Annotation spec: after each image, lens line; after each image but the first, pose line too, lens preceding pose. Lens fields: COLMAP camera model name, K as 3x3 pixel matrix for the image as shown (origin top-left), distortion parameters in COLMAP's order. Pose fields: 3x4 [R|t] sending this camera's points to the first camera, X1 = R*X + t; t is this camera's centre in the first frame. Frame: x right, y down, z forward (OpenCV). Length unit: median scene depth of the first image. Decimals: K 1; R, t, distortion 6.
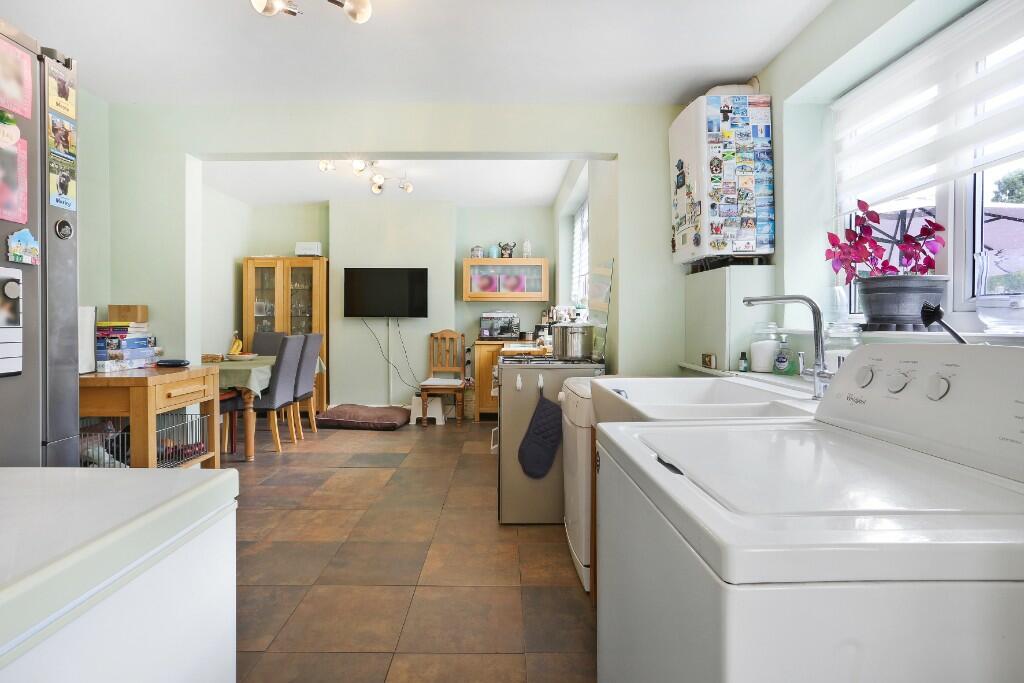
lens RADIAL K [[530.2, 0, 502.0], [0, 530.2, 333.0], [0, 0, 1]] dist [-0.044623, 0.001710]
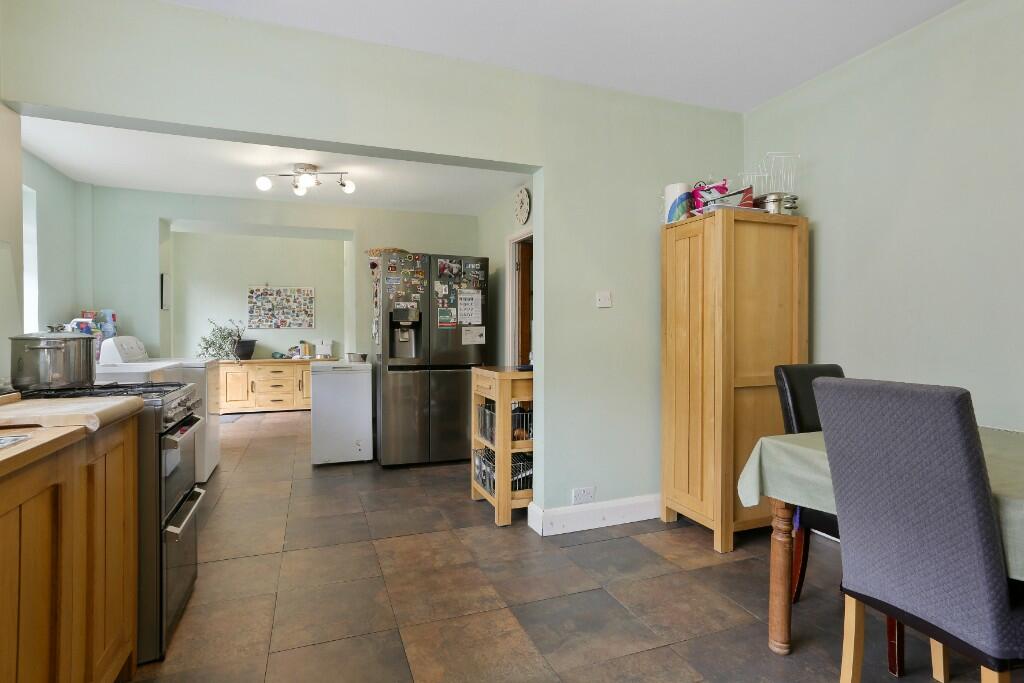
lens RADIAL K [[520.5, 0, 510.3], [0, 520.5, 325.3], [0, 0, 1]] dist [-0.001206, 0.000461]
pose [[-0.934411, -0.003606, -0.356180, -0.082676], [-0.006749, 0.999948, 0.007584, -0.018286], [0.356134, 0.009491, -0.934387, 0.922971]]
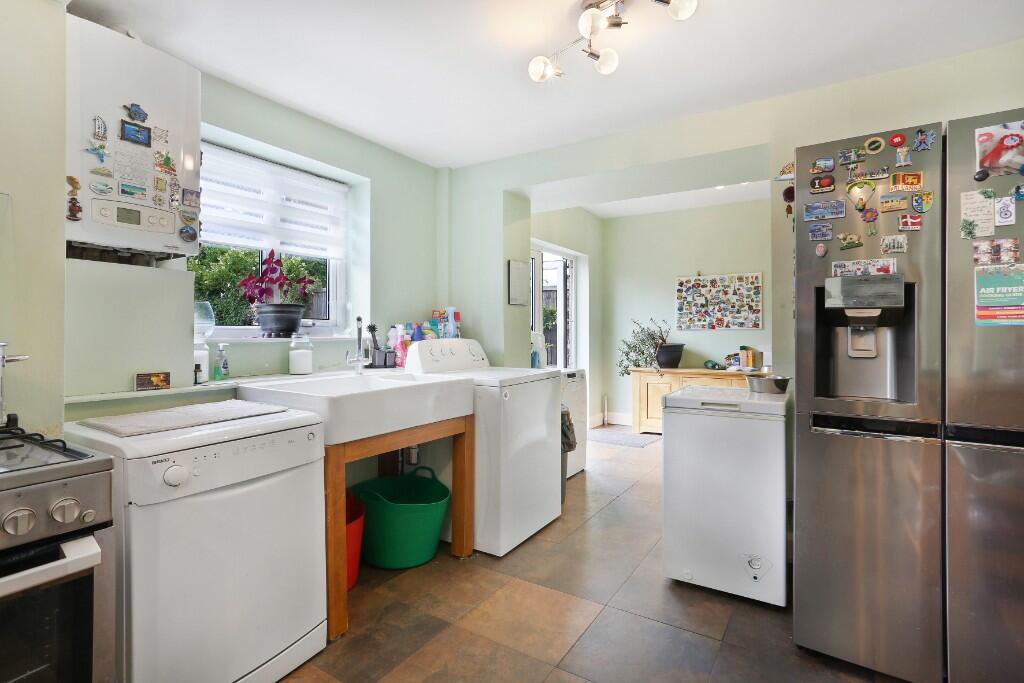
lens RADIAL K [[500.7, 0, 495.0], [0, 500.7, 331.9], [0, 0, 1]] dist [-0.056488, 0.027116]
pose [[-0.830117, -0.000325, 0.557589, -0.184496], [0.009315, 0.999852, 0.014450, -0.009887], [-0.557512, 0.017189, -0.829991, 0.538847]]
